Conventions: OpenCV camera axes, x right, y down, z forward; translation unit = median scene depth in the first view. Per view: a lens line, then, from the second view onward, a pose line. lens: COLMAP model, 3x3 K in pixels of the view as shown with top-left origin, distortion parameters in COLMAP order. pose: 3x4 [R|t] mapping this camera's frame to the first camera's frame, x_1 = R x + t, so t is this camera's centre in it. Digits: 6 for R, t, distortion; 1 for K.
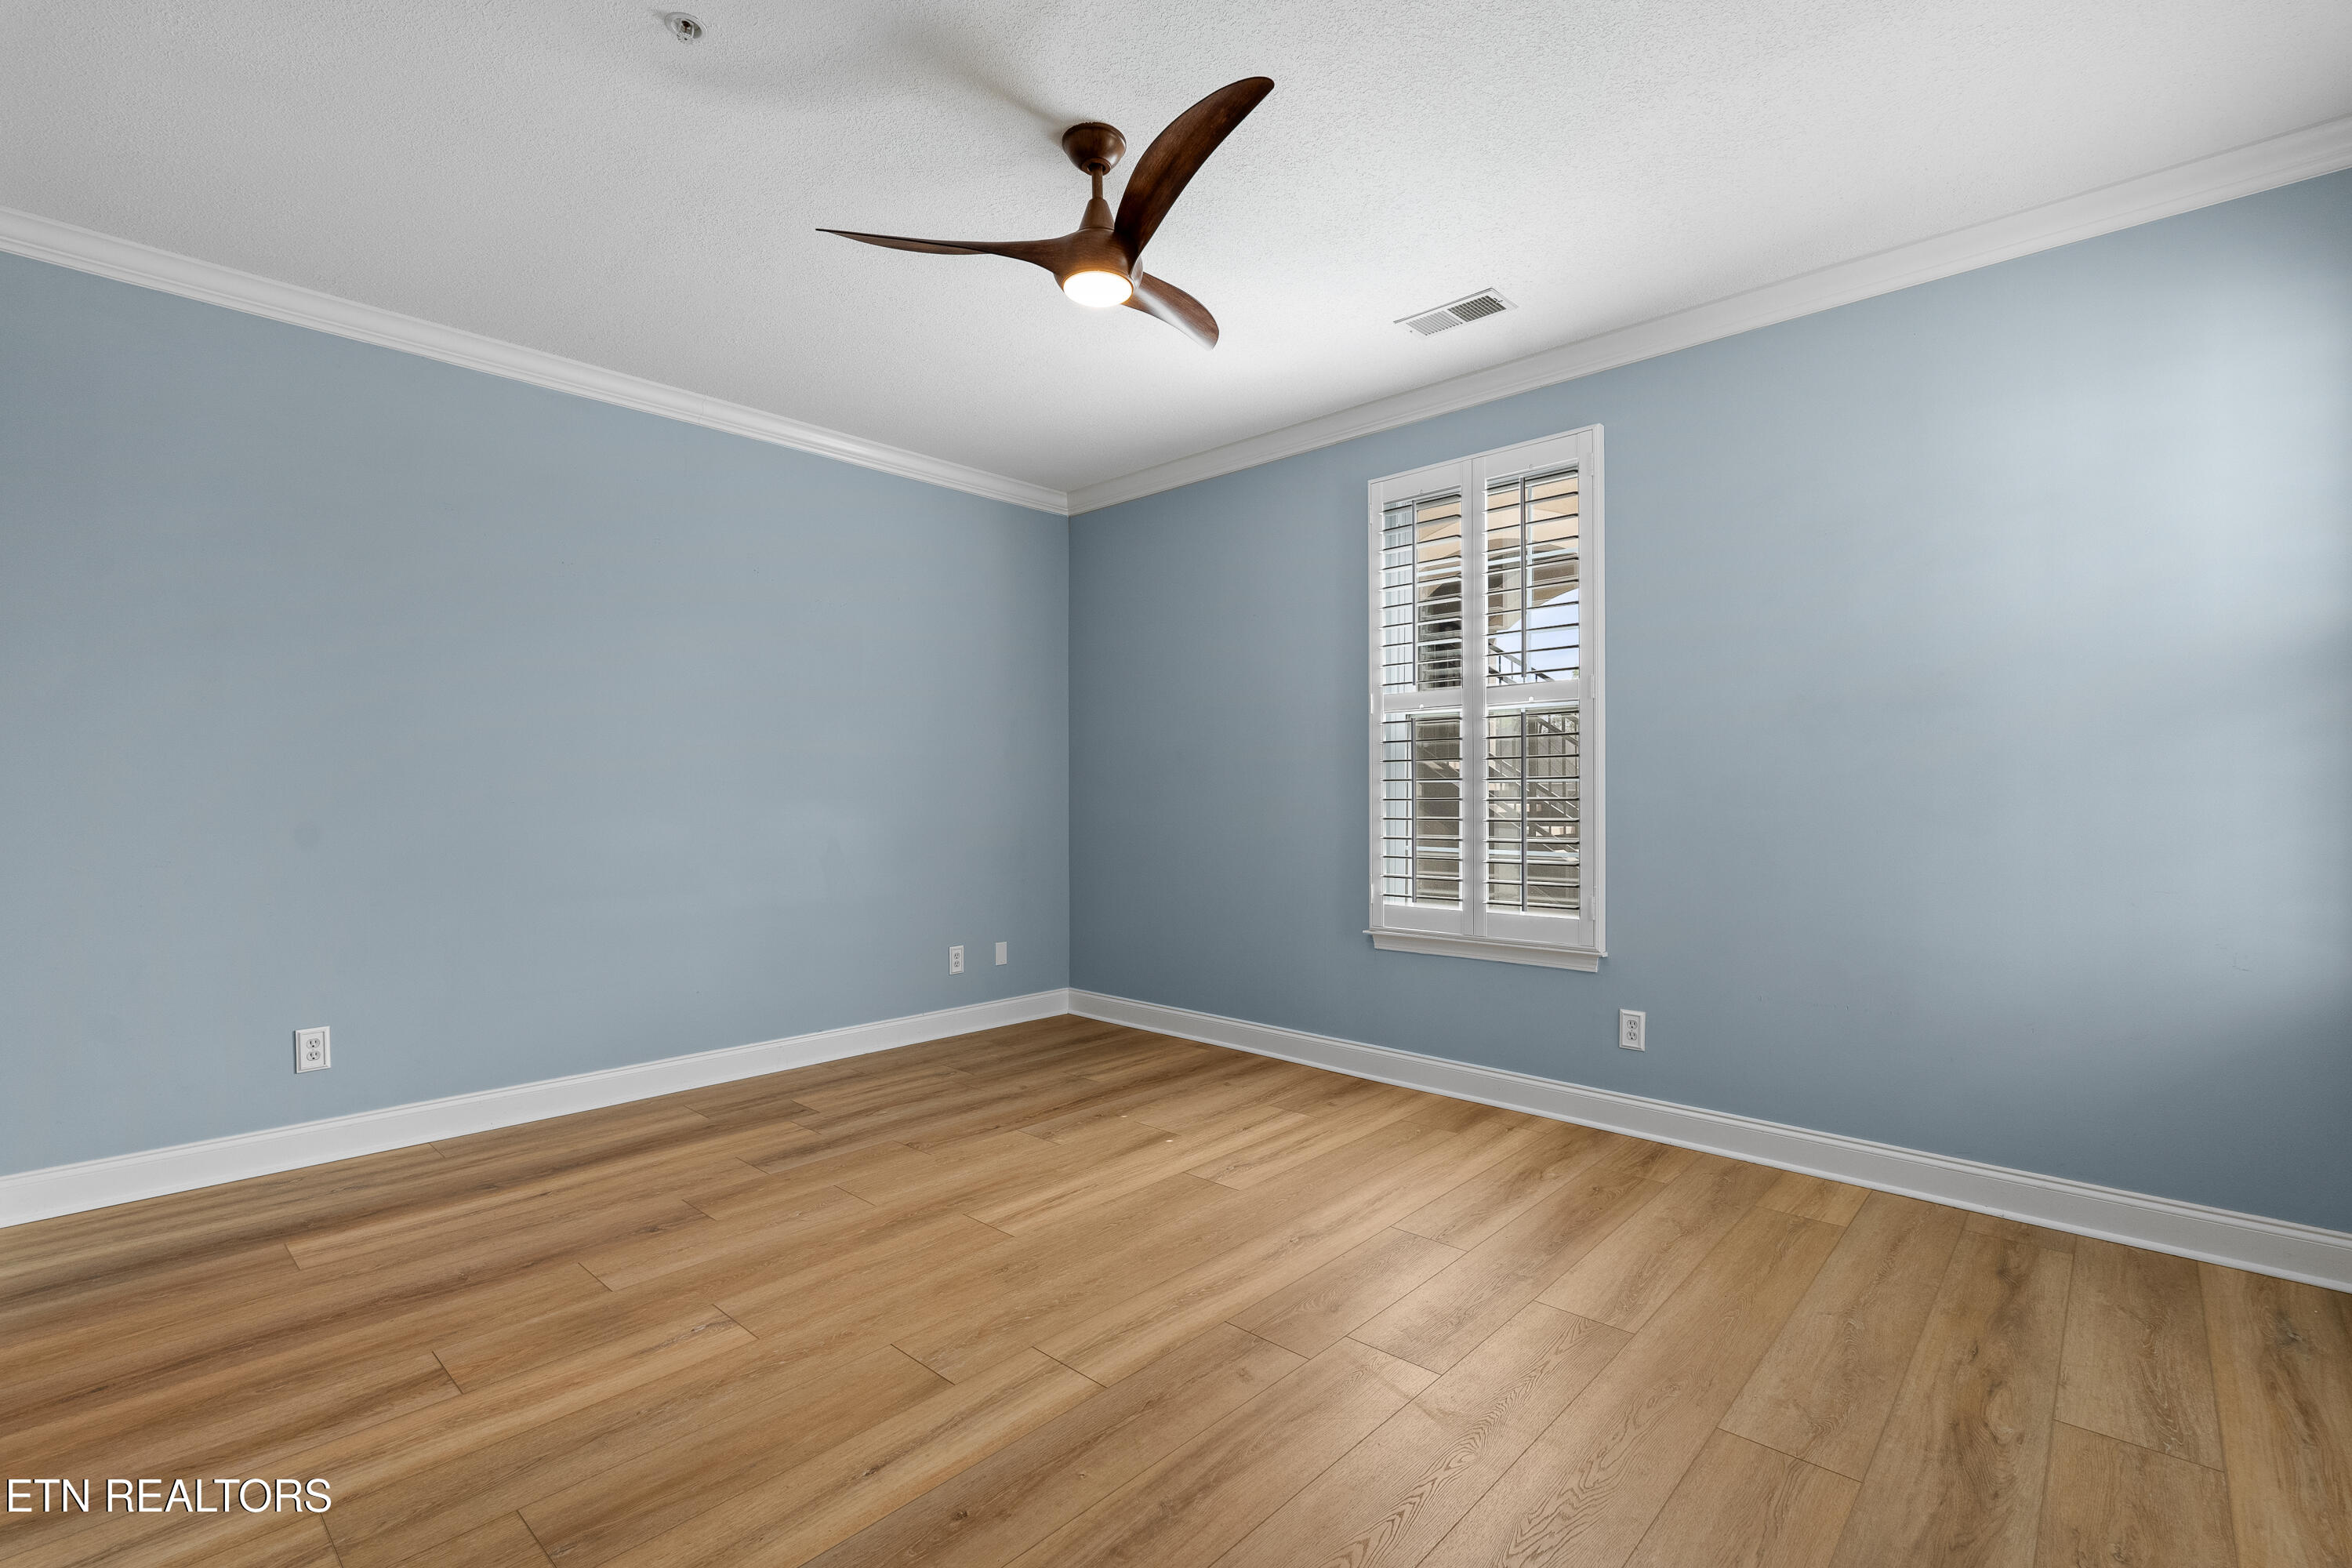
lens RADIAL K [[1043.9, 0, 1164.4], [0, 1043.9, 796.7], [0, 0, 1]] dist [-0.000655, 0.000339]
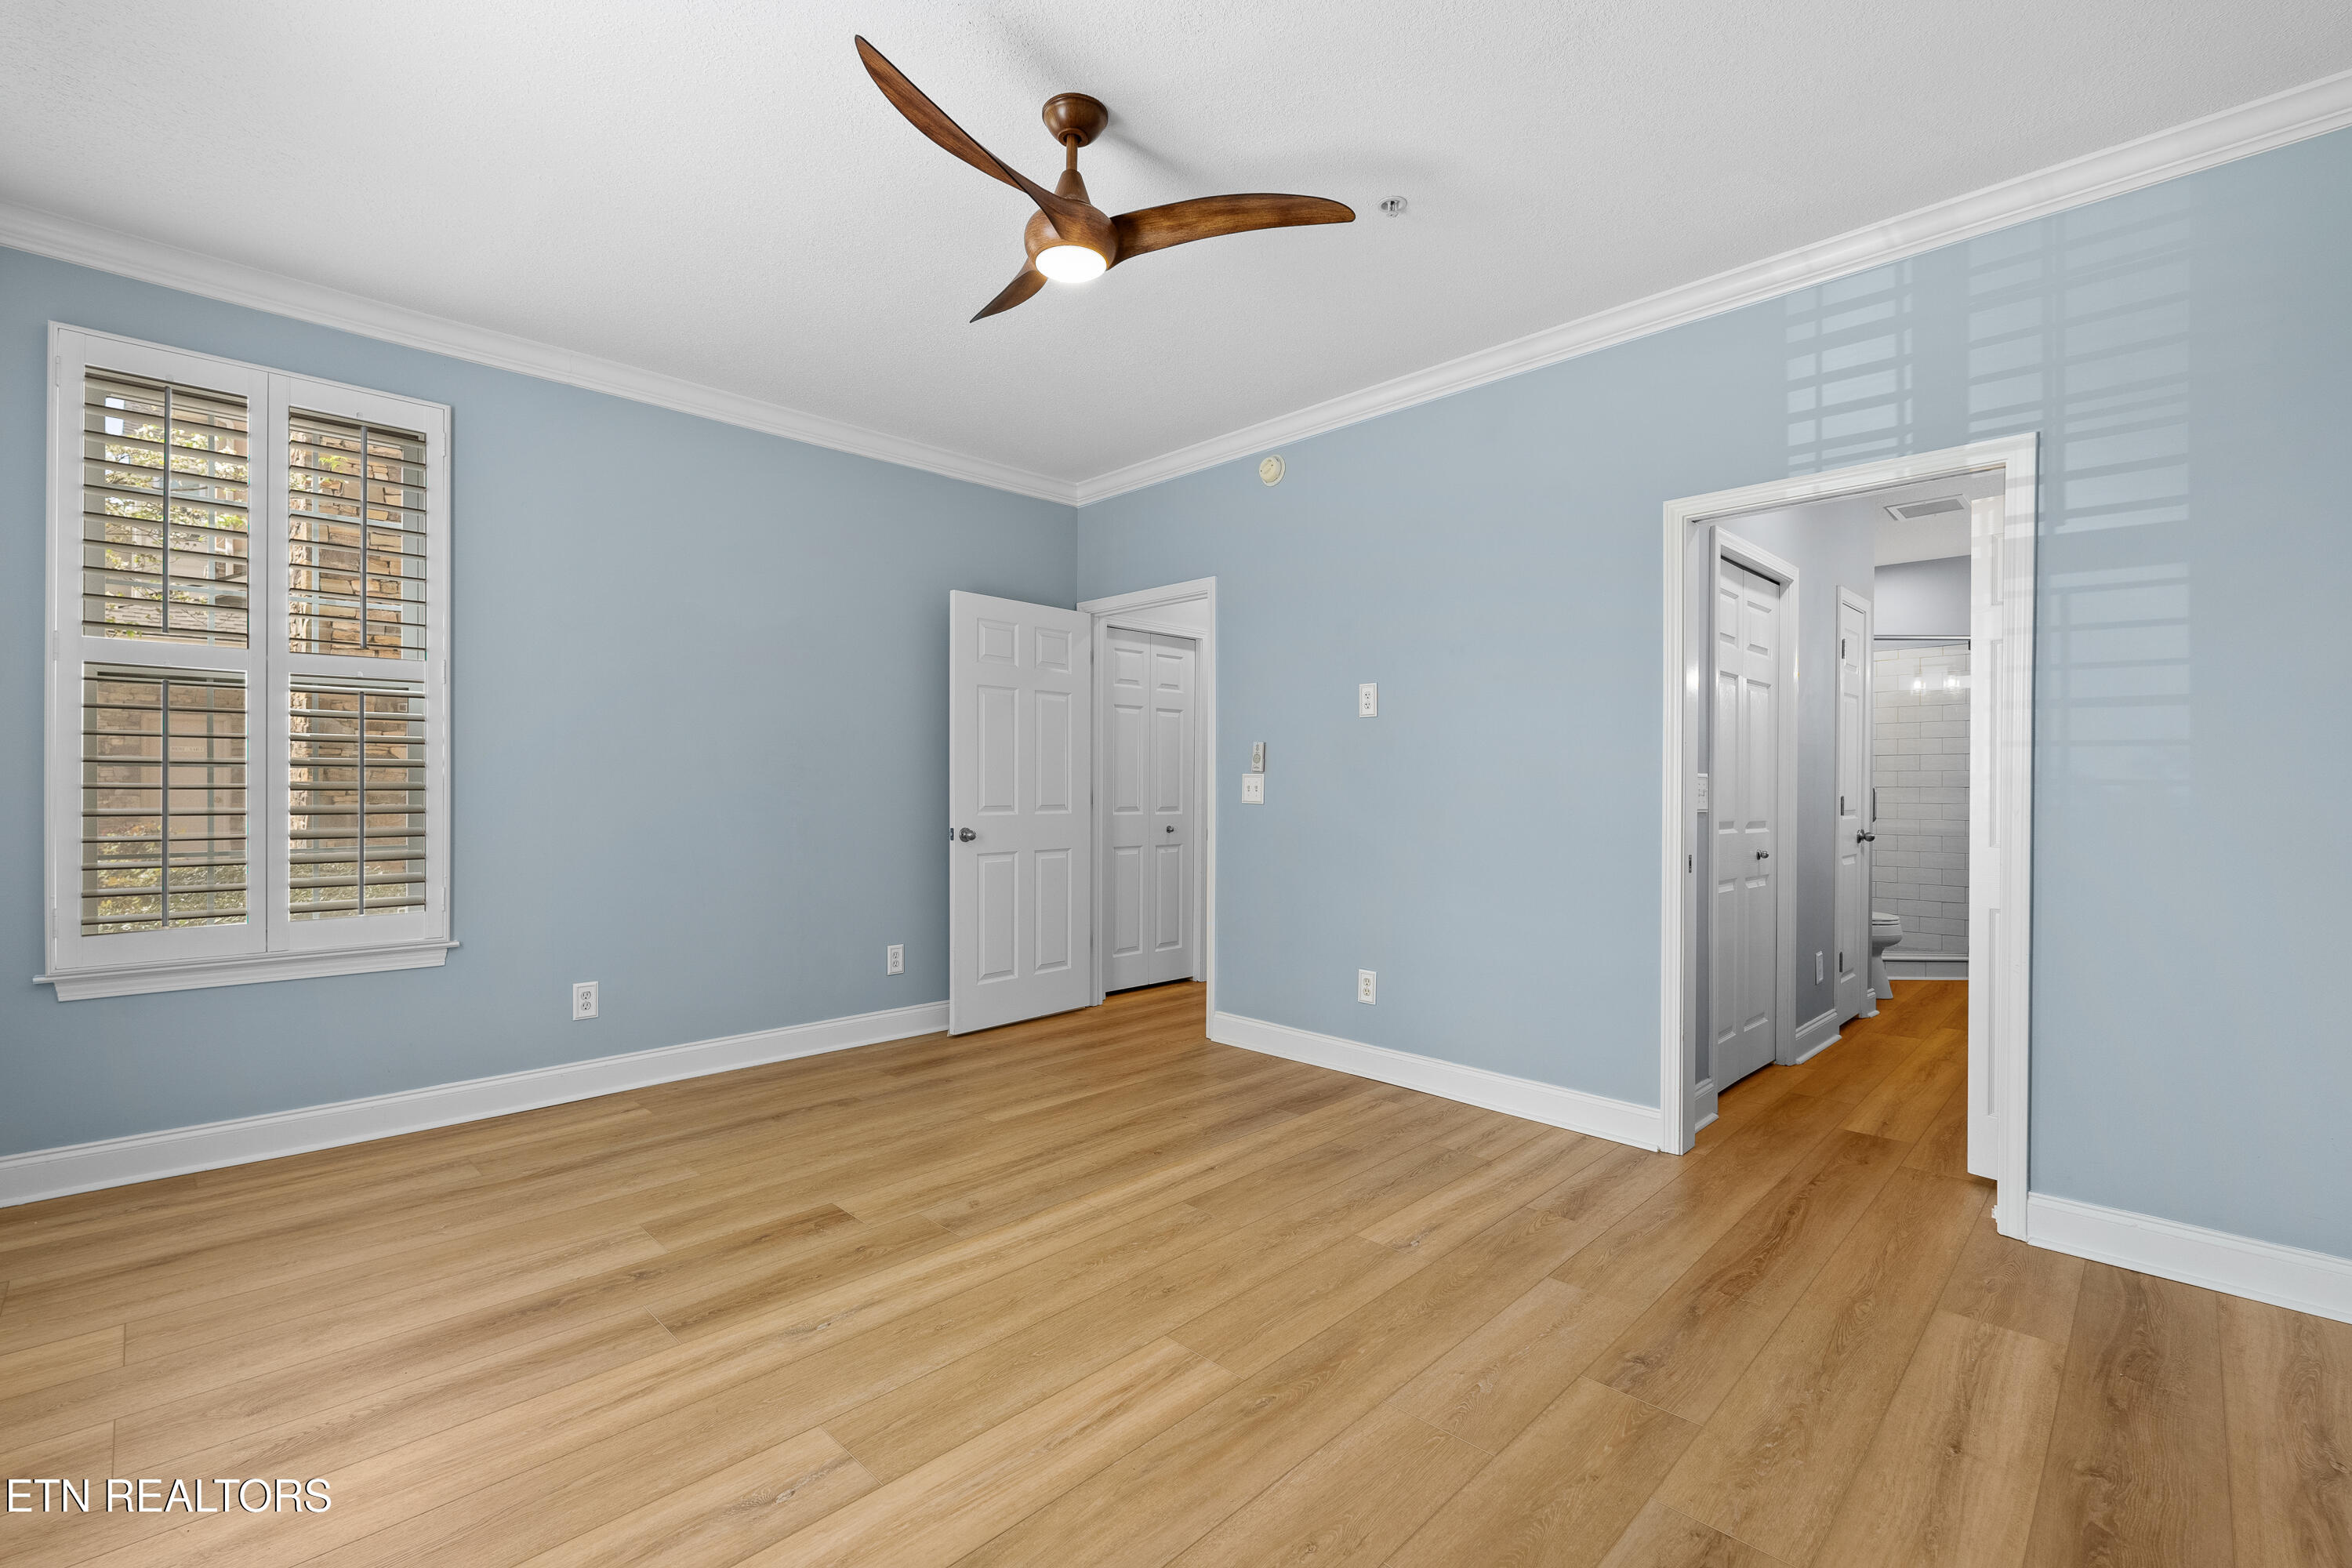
lens RADIAL K [[1043.9, 0, 1181.7], [0, 1043.9, 791.2], [0, 0, 1]] dist [-0.000655, 0.000339]
pose [[-0.999677, -0.004004, 0.025092, -0.195597], [-0.003744, 0.999939, 0.010365, -0.007859], [-0.025131, 0.010268, -0.999631, 2.003714]]
